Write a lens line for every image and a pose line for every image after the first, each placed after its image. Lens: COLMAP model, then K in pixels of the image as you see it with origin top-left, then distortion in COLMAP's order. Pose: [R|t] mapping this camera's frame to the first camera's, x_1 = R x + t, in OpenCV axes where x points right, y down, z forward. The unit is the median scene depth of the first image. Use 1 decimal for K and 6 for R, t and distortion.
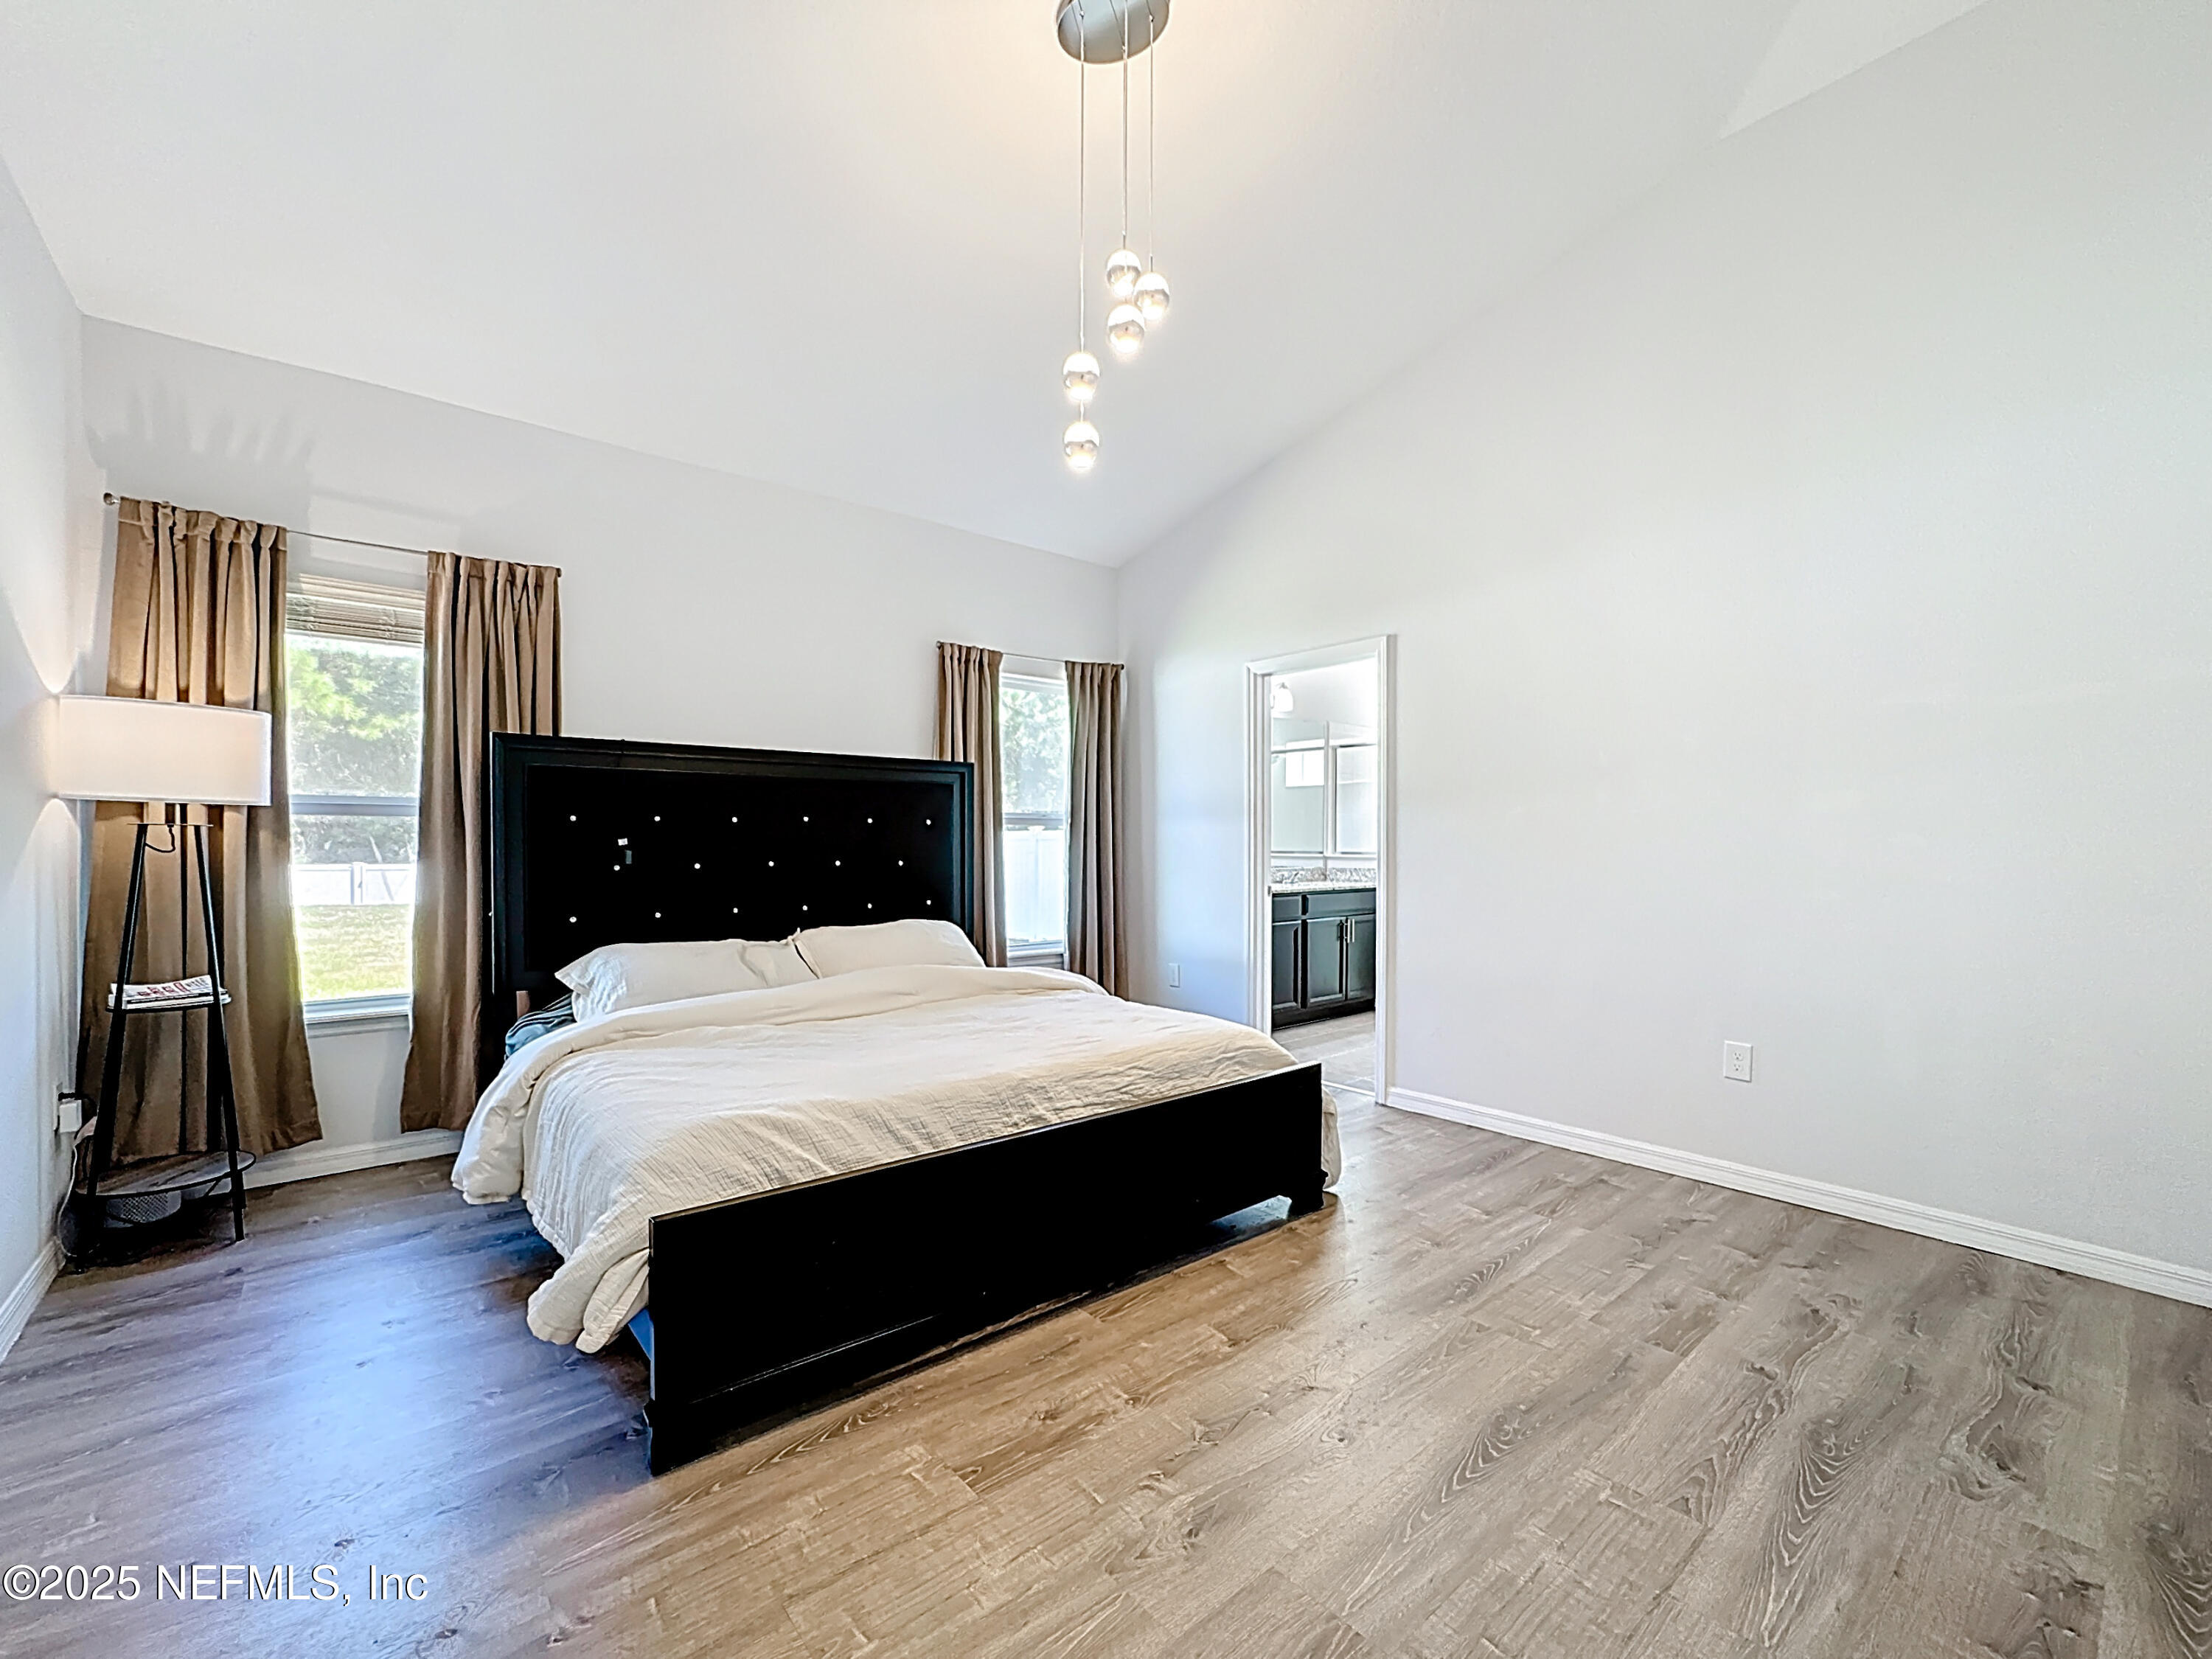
lens RADIAL K [[934.7, 0, 1108.2], [0, 934.7, 858.7], [0, 0, 1]] dist [-0.041767, 0.018900]
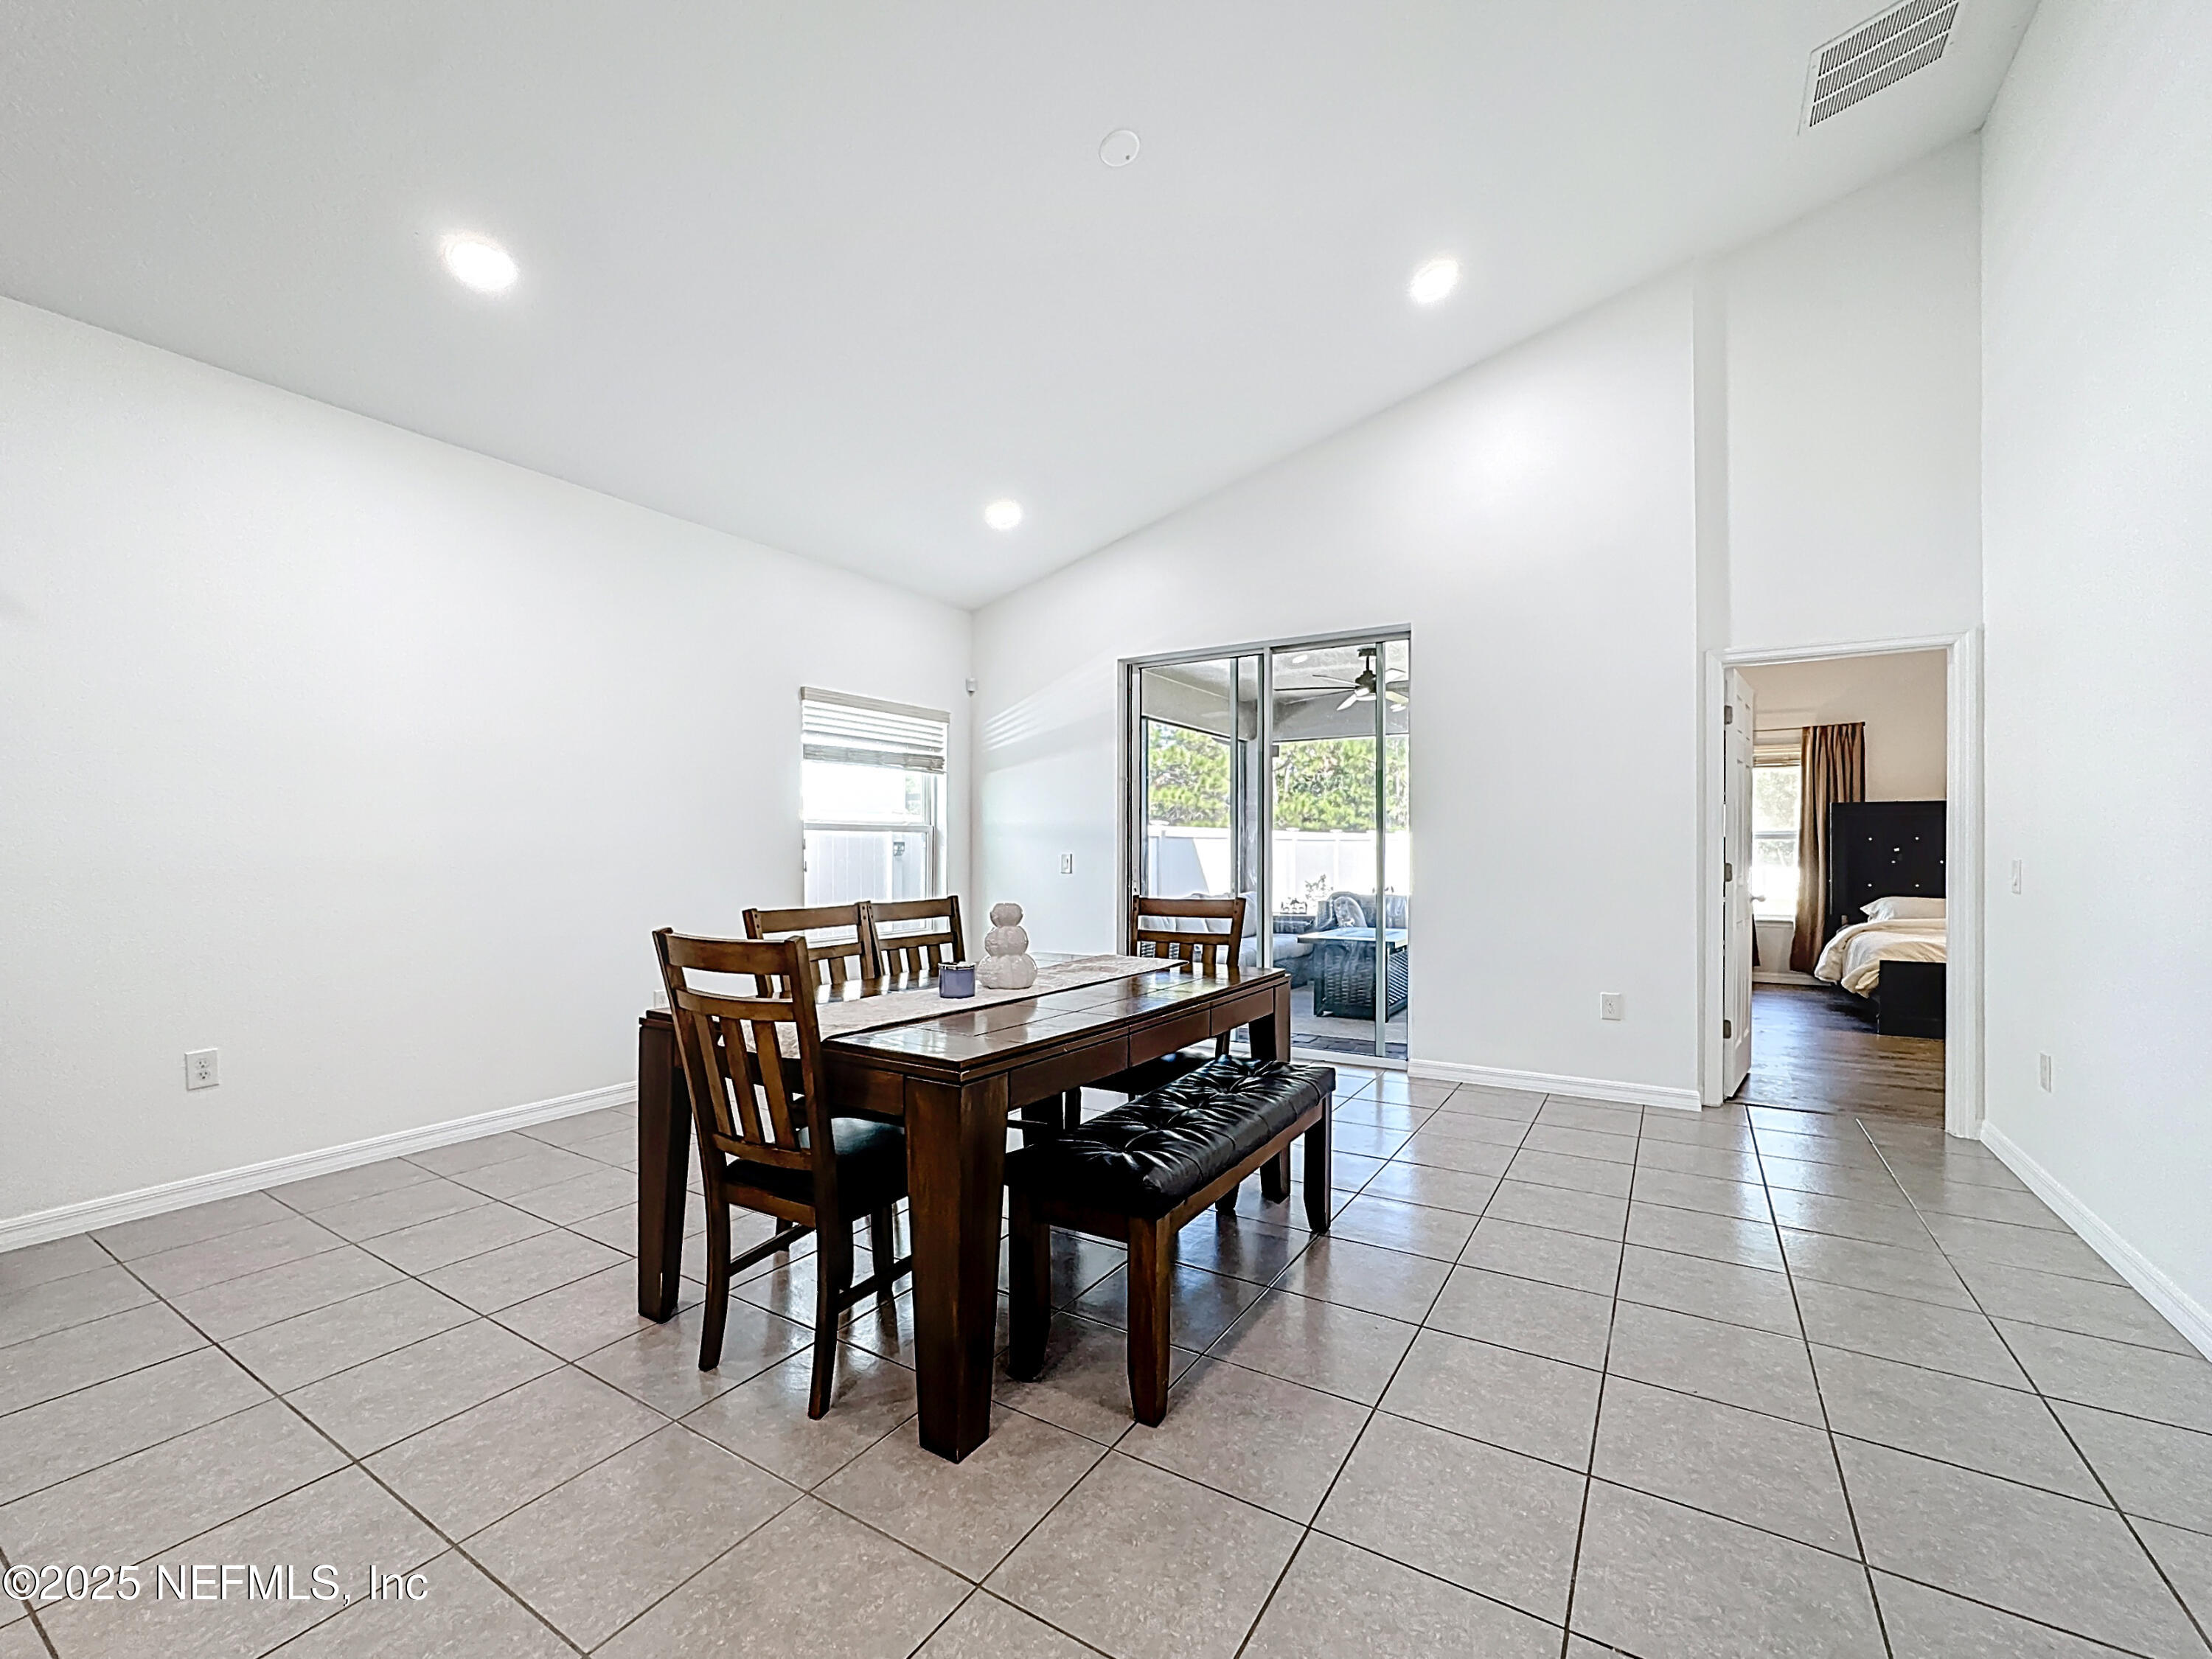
lens RADIAL K [[934.7, 0, 1108.2], [0, 934.7, 858.7], [0, 0, 1]] dist [-0.041767, 0.018900]
pose [[0.309719, 0.003391, -0.950822, 0.948172], [-0.005308, 0.999984, 0.001837, 0.010412], [0.950813, 0.004478, 0.309732, -1.424011]]
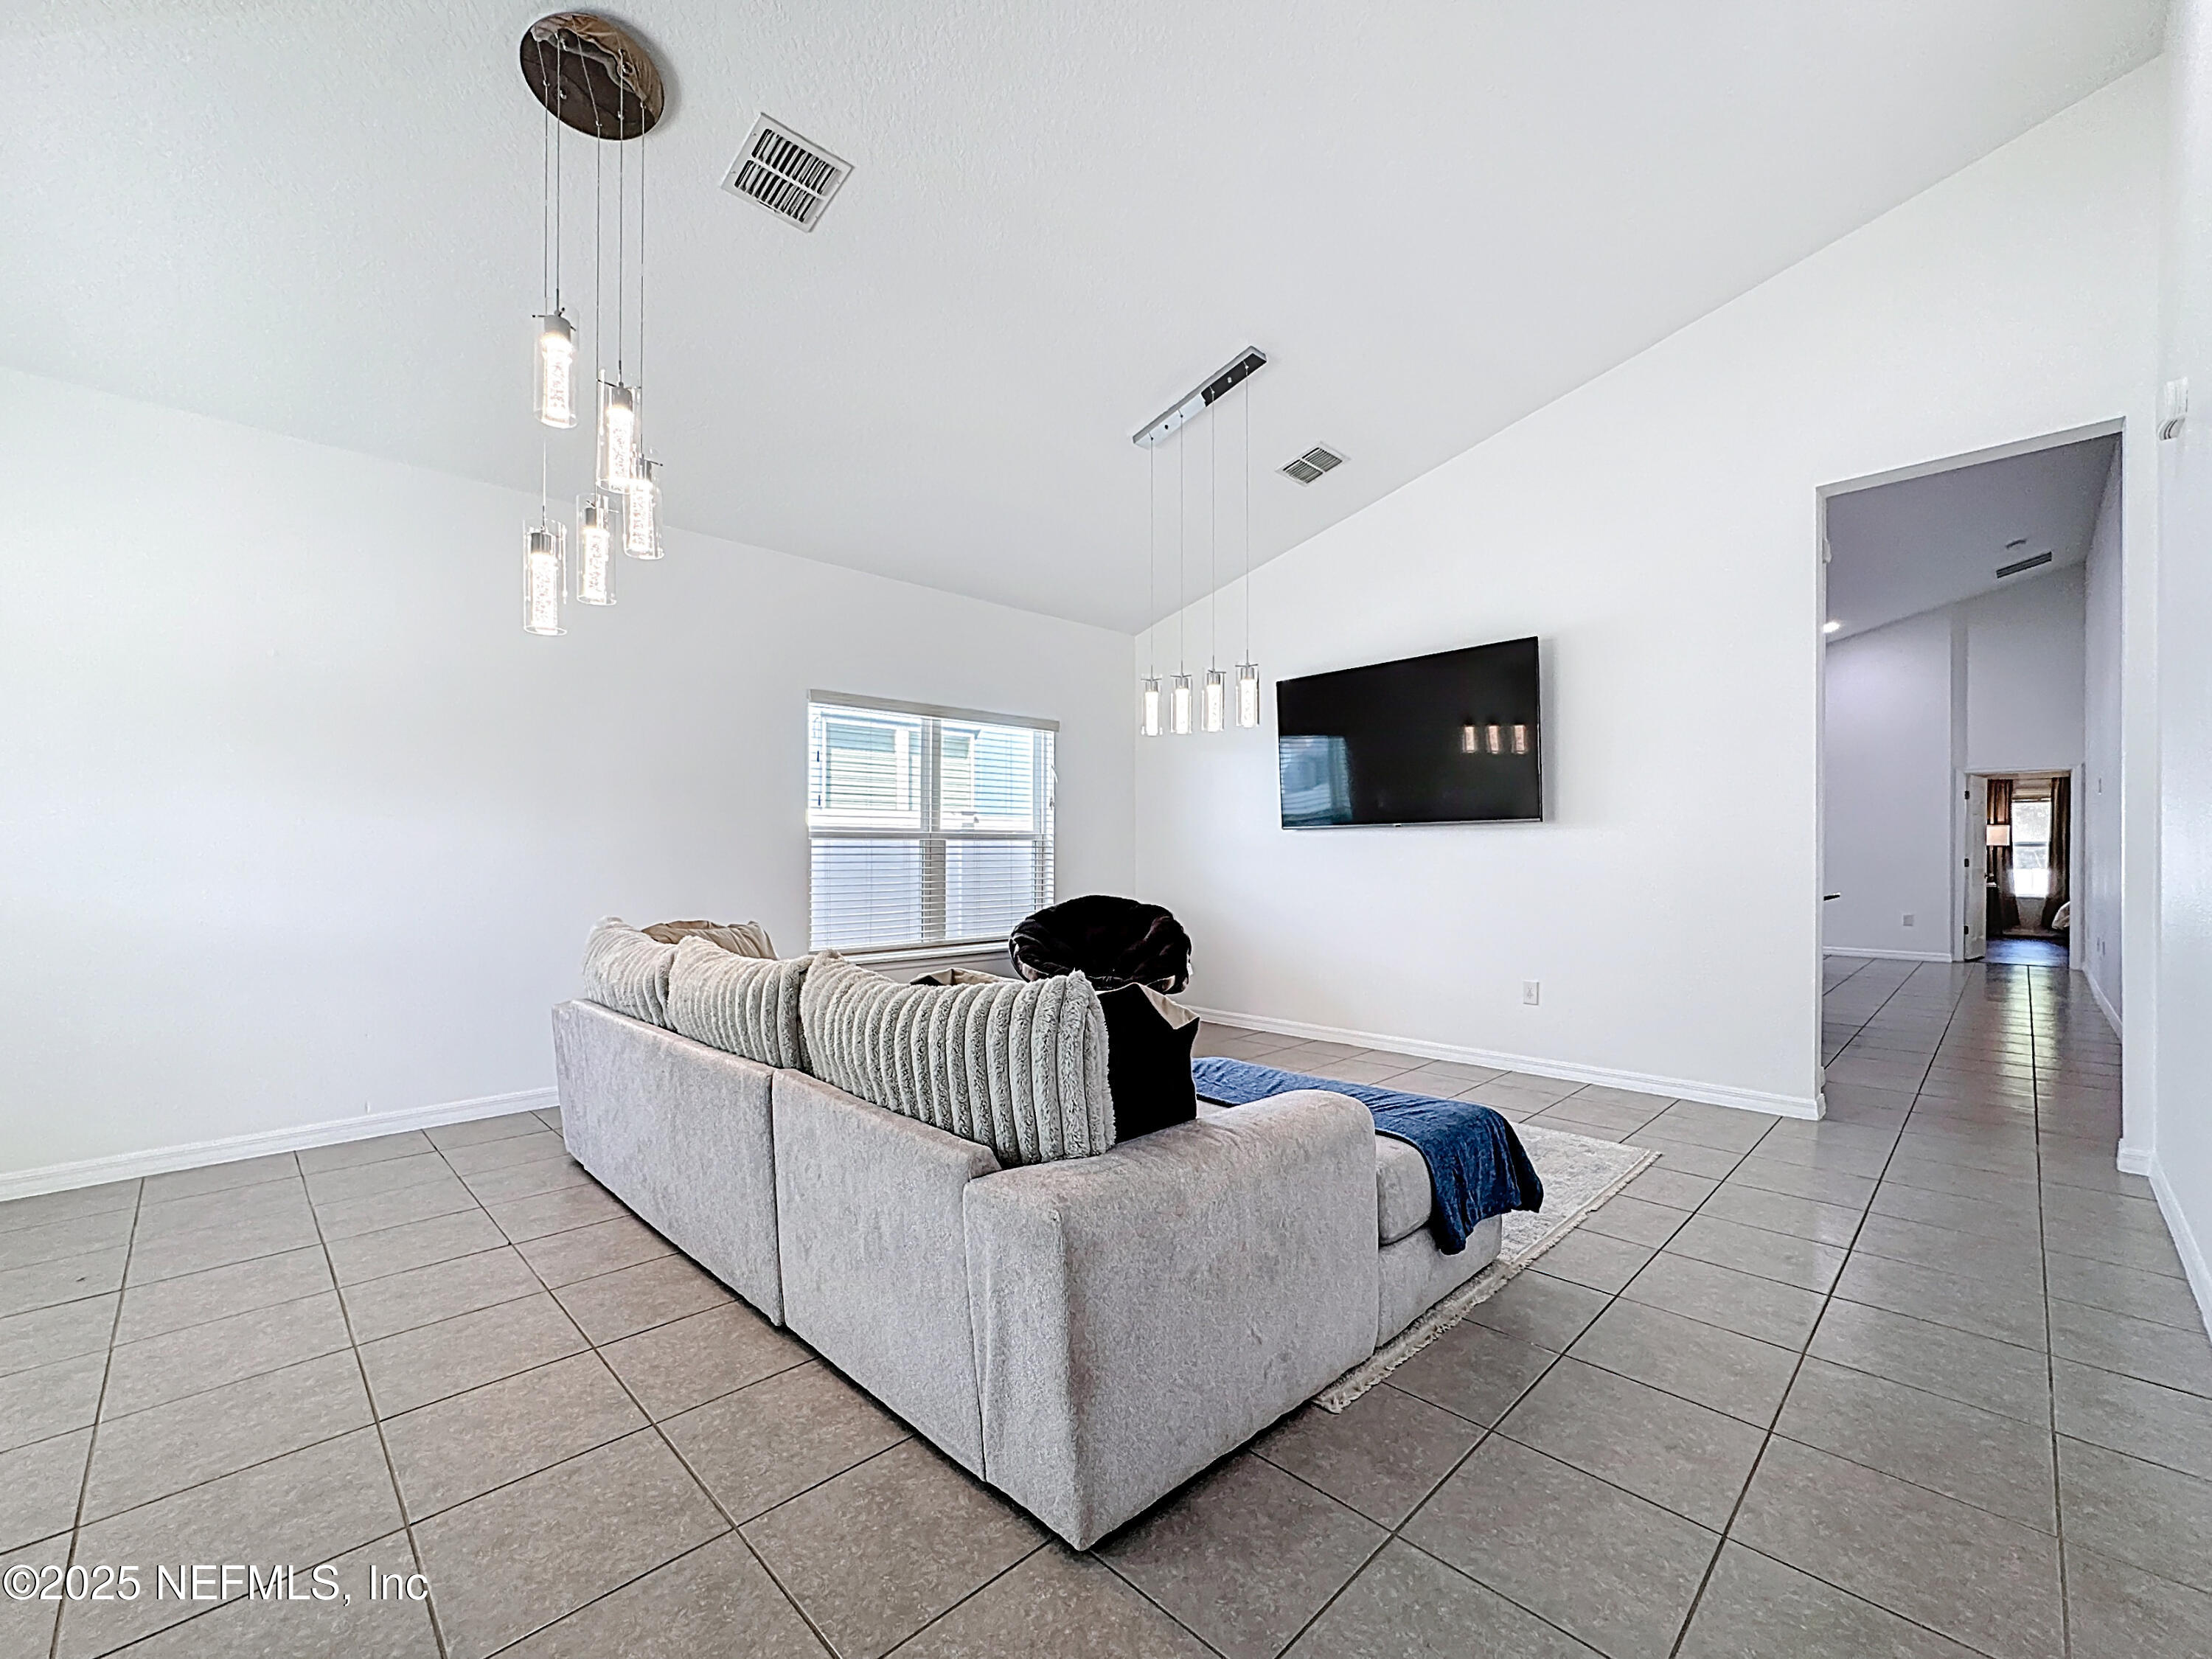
lens RADIAL K [[934.7, 0, 1108.2], [0, 934.7, 858.7], [0, 0, 1]] dist [-0.041767, 0.018900]
pose [[0.088962, 0.002312, -0.996032, 2.616228], [-0.009392, 0.999955, 0.001482, 0.031917], [0.995991, 0.009223, 0.088979, -3.153967]]
